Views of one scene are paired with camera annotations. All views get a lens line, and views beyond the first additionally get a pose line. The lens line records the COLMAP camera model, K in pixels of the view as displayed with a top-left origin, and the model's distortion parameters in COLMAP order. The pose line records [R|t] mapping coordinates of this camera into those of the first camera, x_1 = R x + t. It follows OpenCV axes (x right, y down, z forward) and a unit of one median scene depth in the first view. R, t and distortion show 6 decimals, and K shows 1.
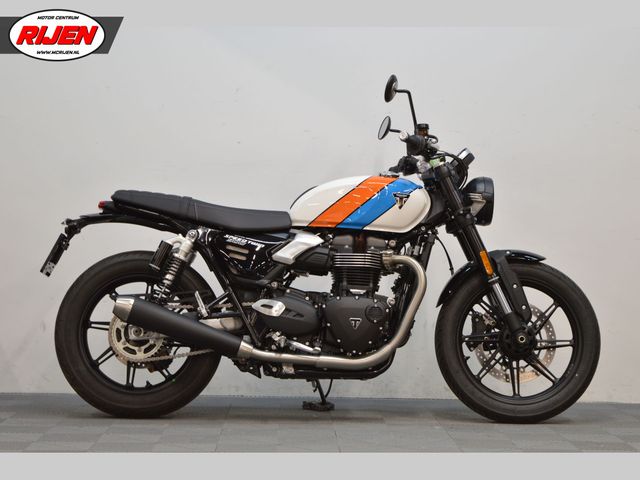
lens RADIAL K [[1513.6, 0, 320.0], [0, 1513.6, 240.0], [0, 0, 1]] dist [-0.031039, -0.015821]
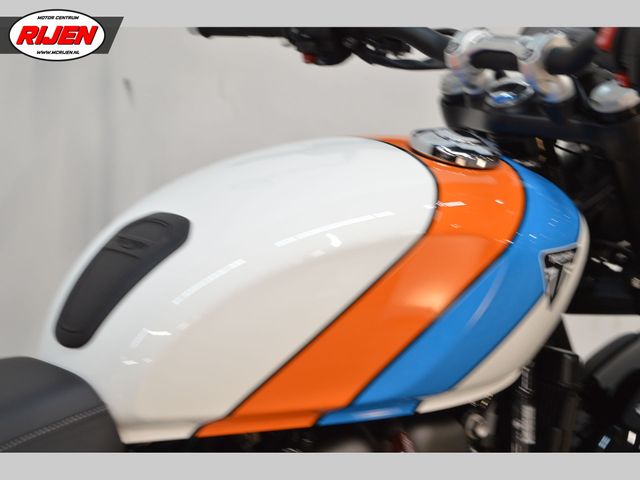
lens RADIAL K [[1513.6, 0, 320.0], [0, 1513.6, 240.0], [0, 0, 1]] dist [-0.031039, -0.015821]
pose [[0.772706, -0.147232, 0.617453, -0.121835], [-0.063120, 0.950085, 0.305539, -0.102159], [-0.631617, -0.275066, 0.724844, 0.850925]]
